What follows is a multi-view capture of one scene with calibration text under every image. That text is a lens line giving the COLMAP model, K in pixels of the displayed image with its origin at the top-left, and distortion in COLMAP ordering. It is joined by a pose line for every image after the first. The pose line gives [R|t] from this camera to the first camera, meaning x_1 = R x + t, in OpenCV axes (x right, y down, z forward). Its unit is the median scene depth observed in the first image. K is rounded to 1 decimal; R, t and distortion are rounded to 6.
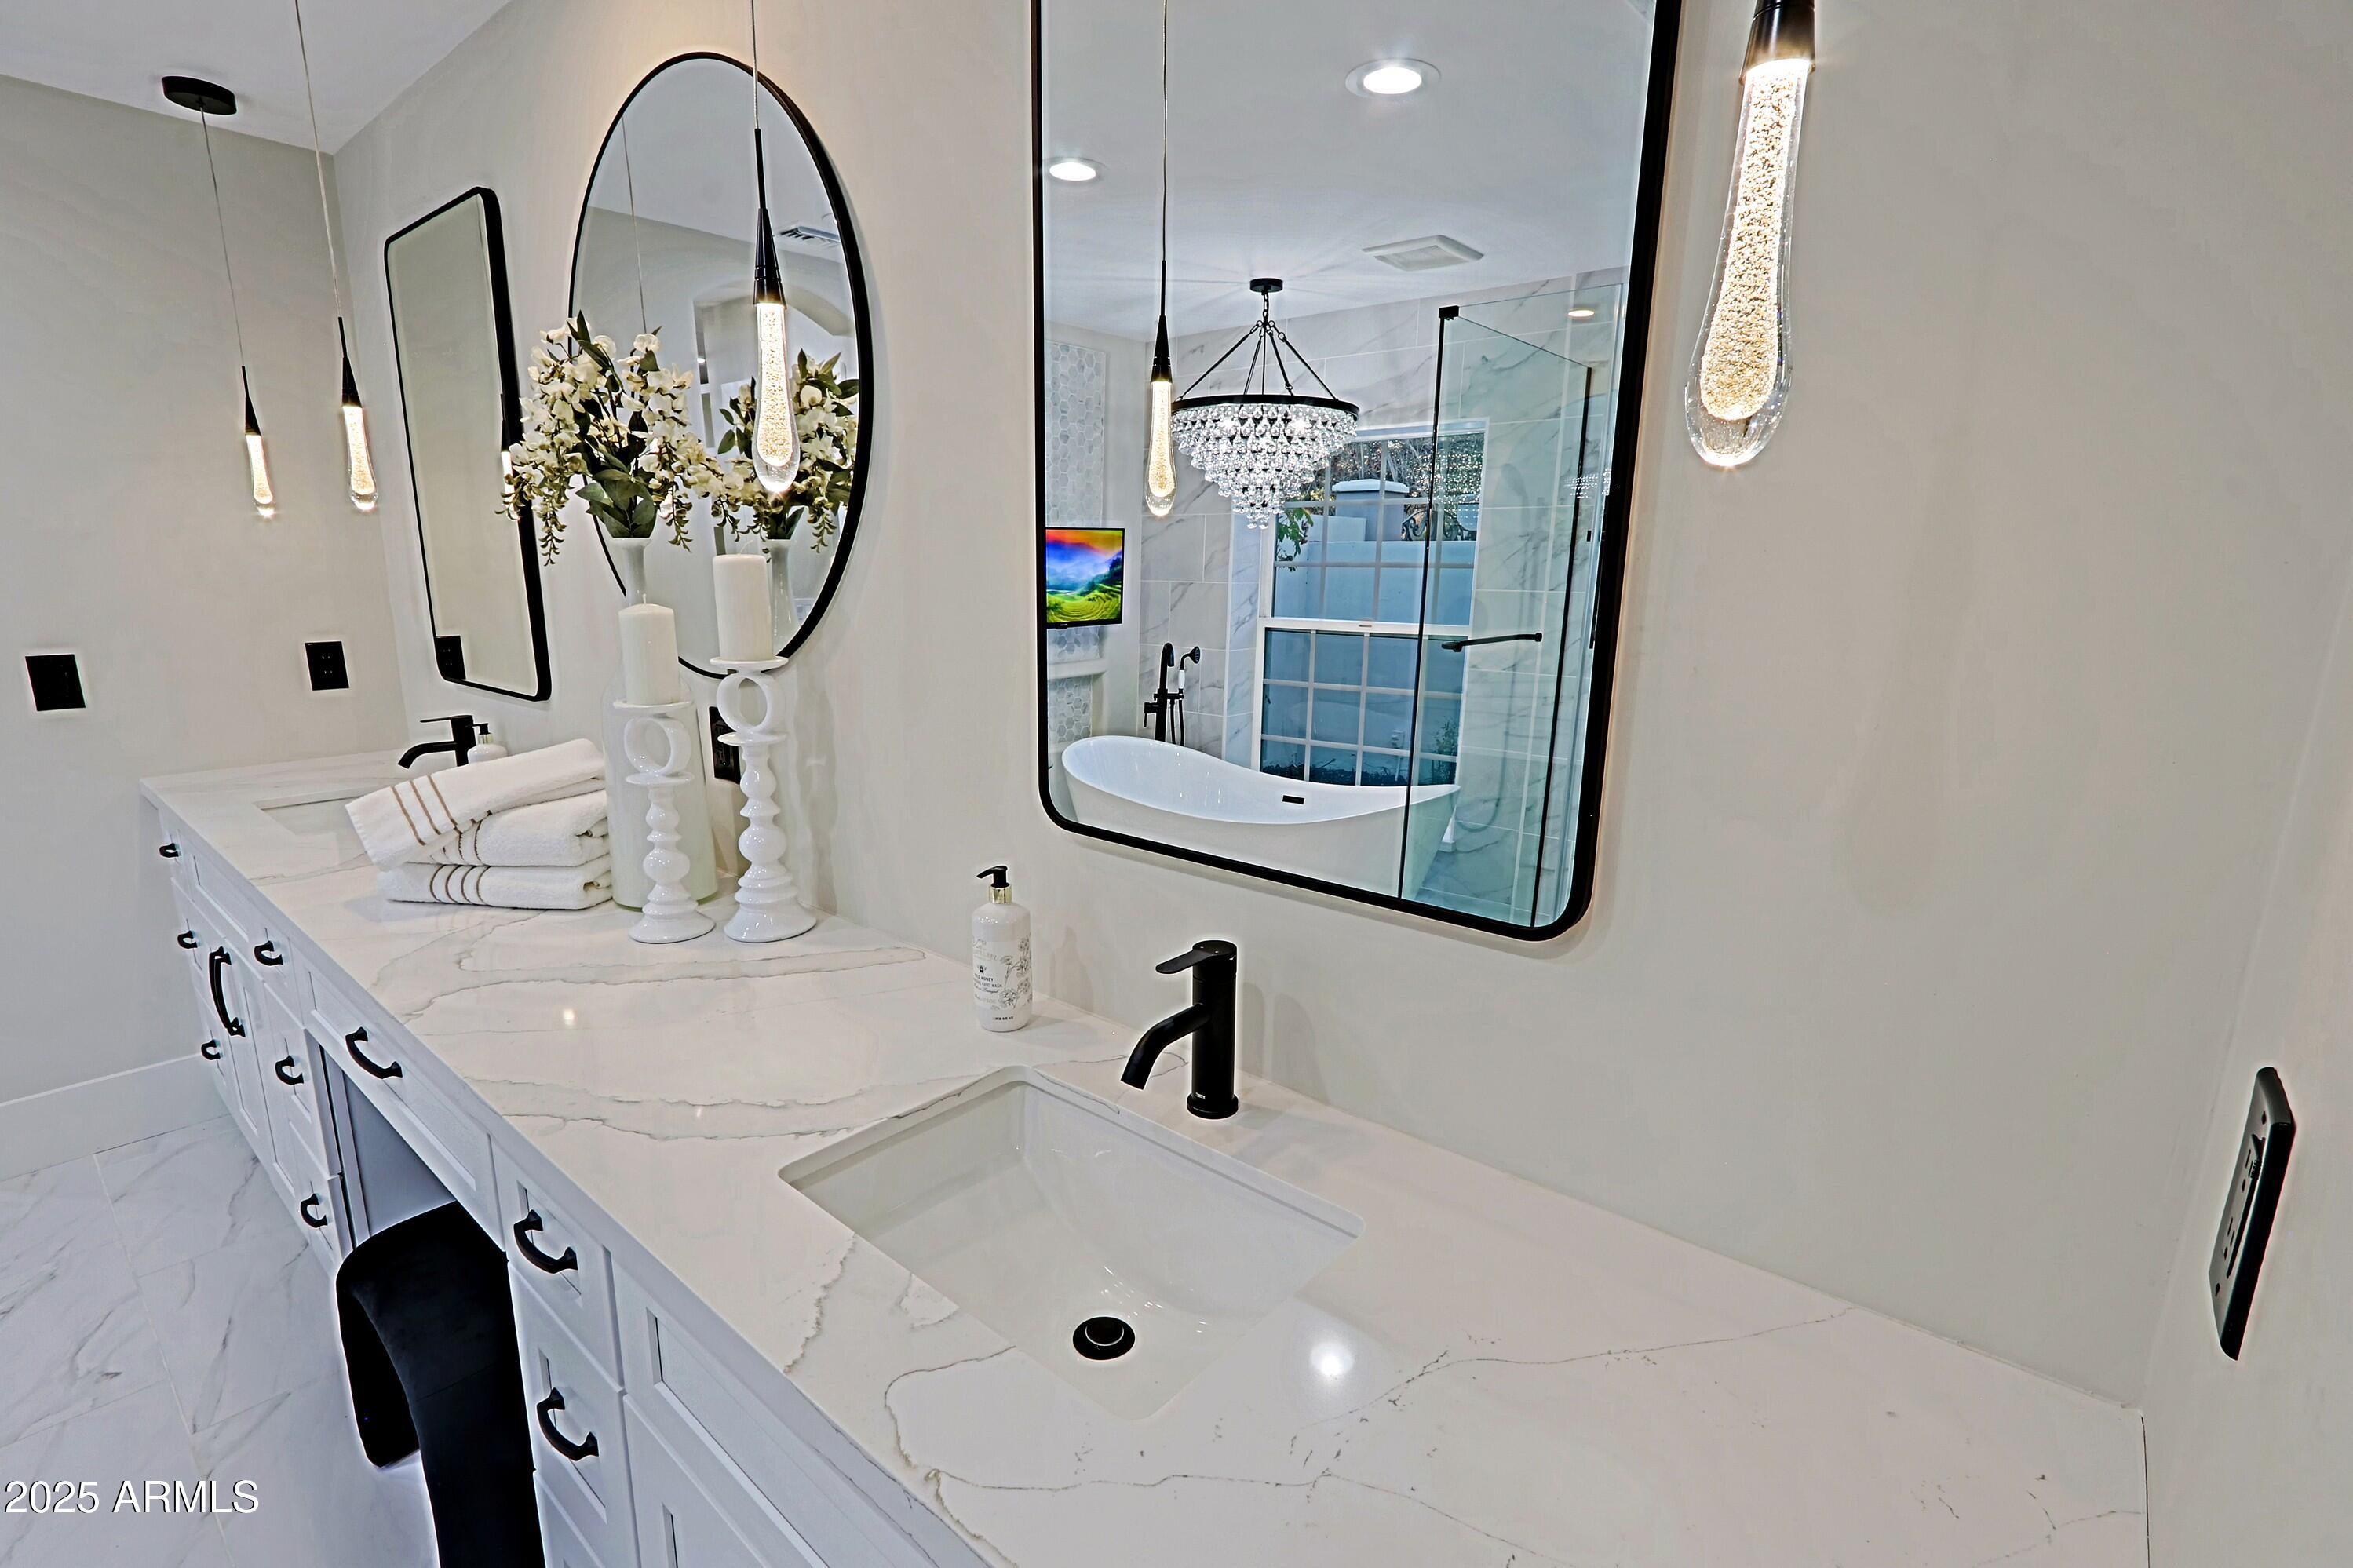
lens RADIAL K [[1092.1, 0, 1176.5], [0, 1092.1, 784.0], [0, 0, 1]] dist [-0.010233, 0.000713]
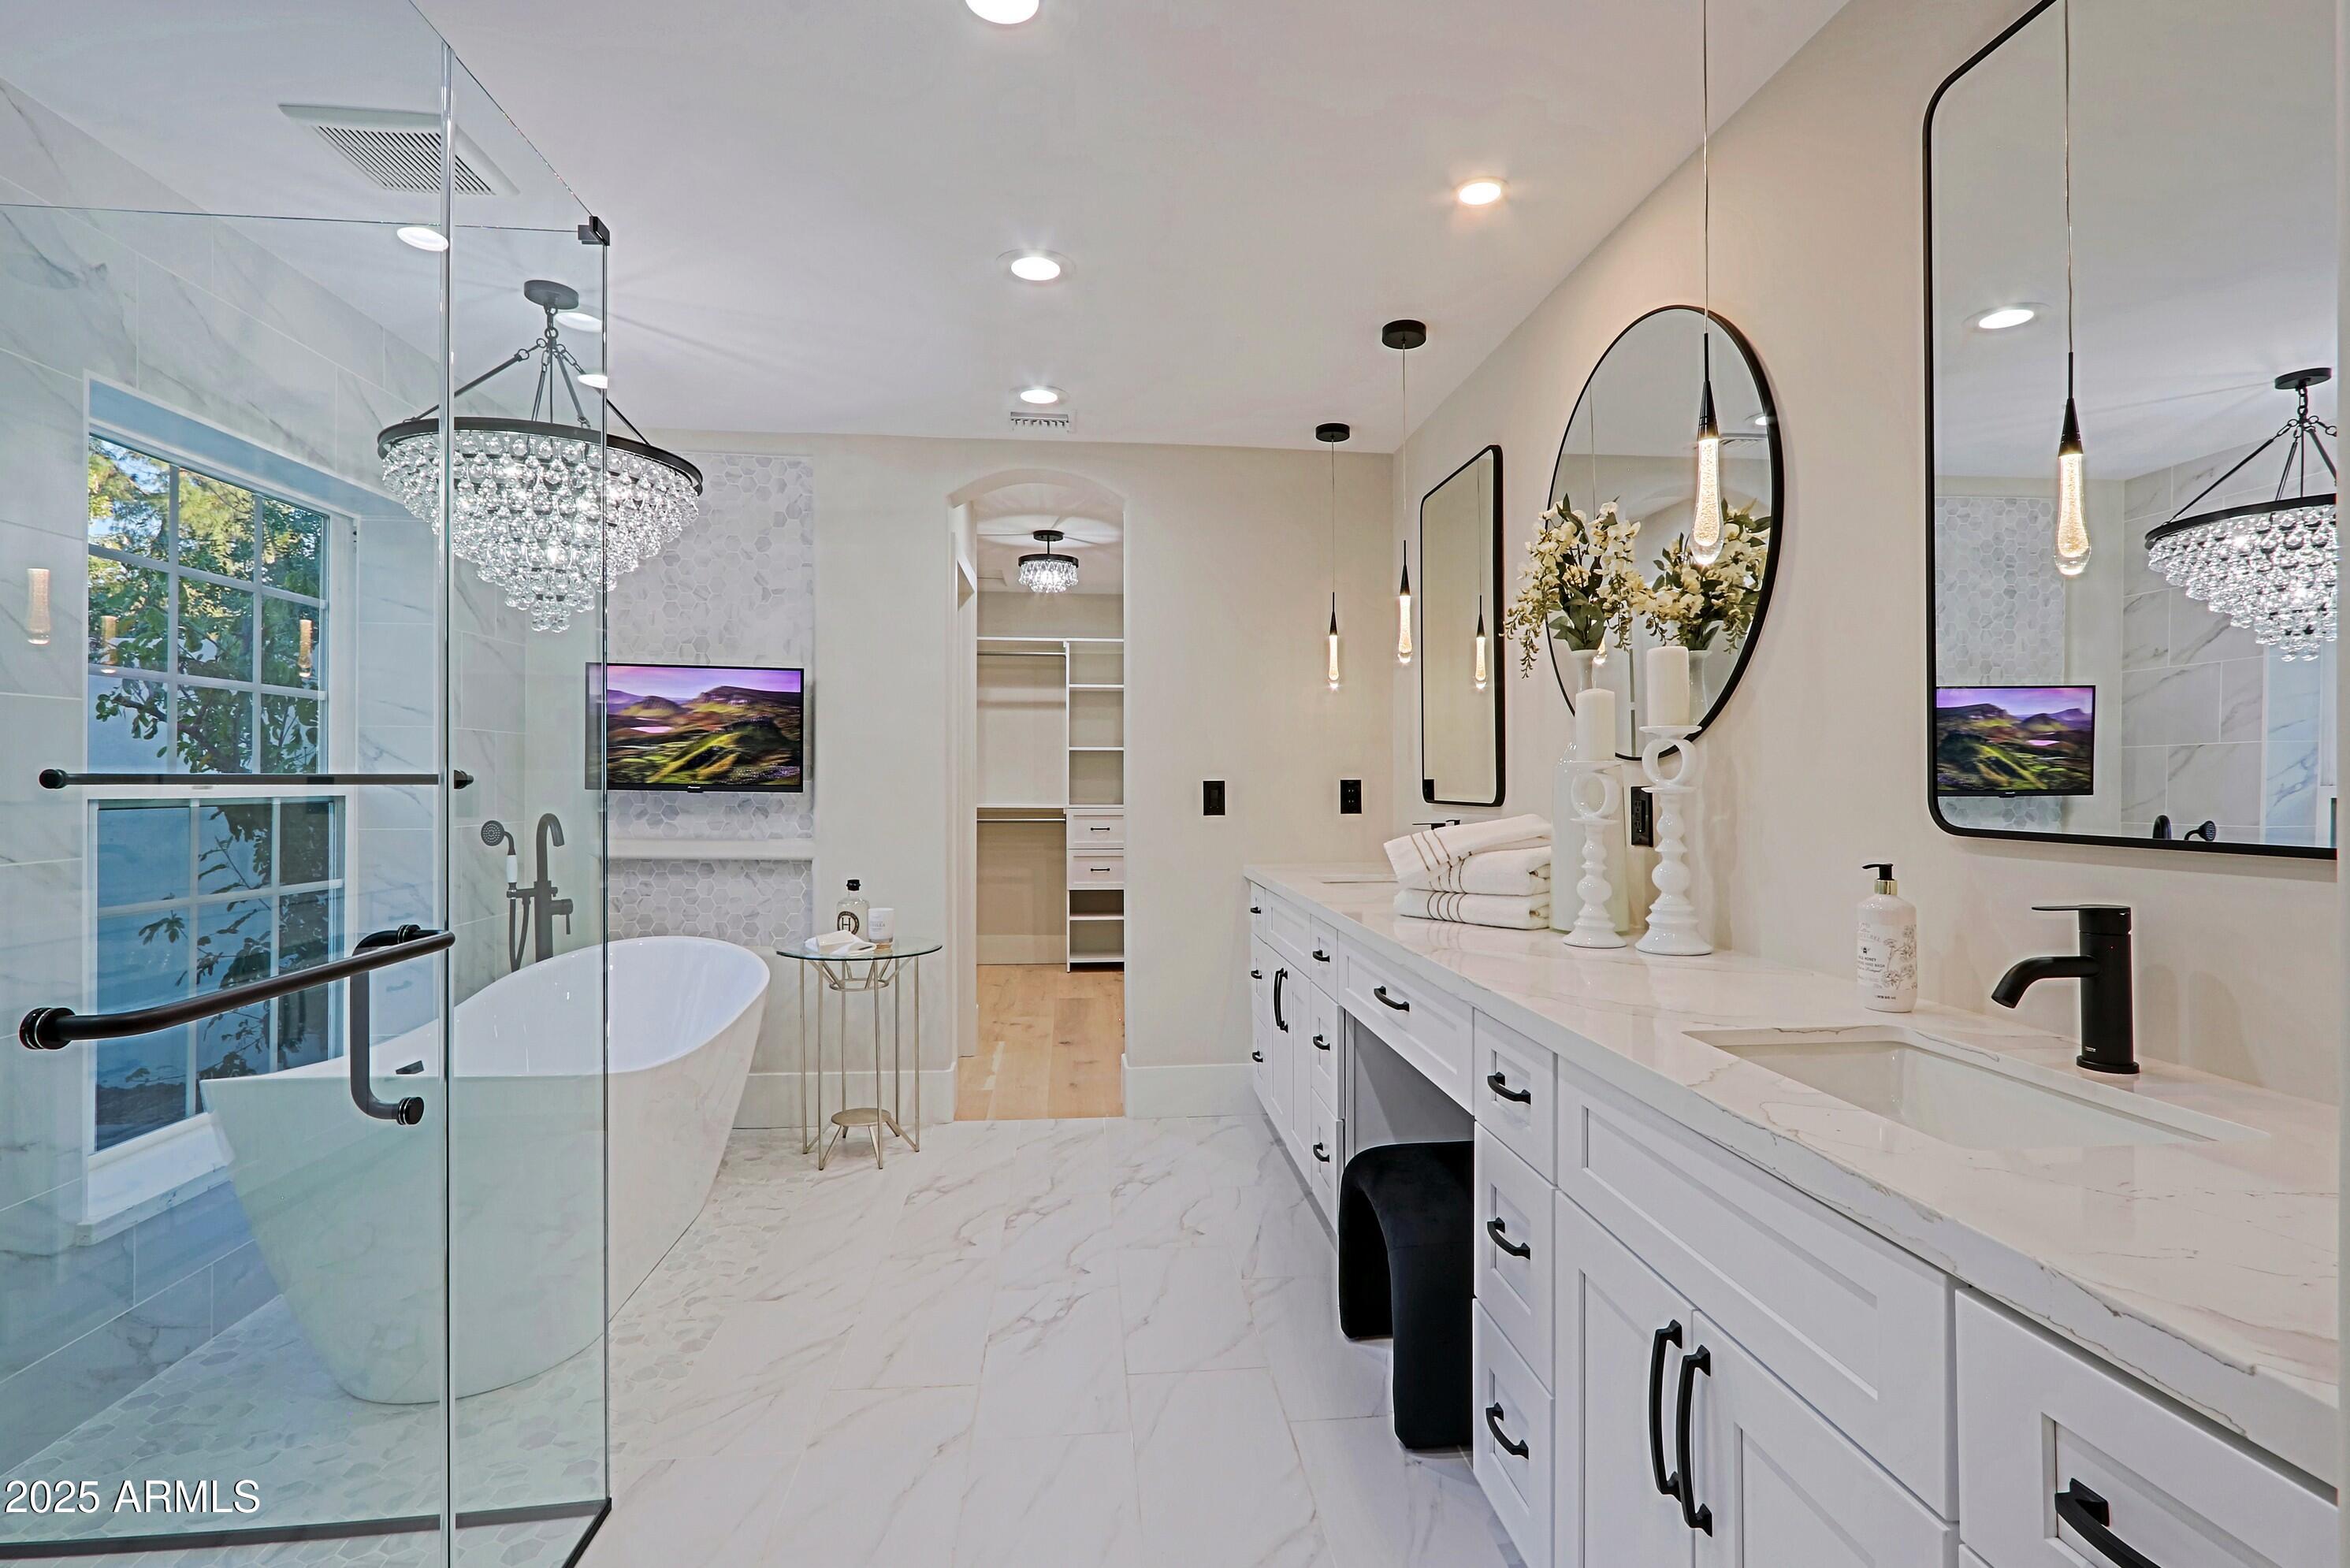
lens RADIAL K [[1115.5, 0, 1185.7], [0, 1115.5, 778.6], [0, 0, 1]] dist [-0.003809, 0.001153]
pose [[0.727834, -0.018970, -0.685491, 0.088133], [-0.128221, 0.978224, -0.163212, 0.218455], [0.673660, 0.206685, 0.709552, -0.290065]]
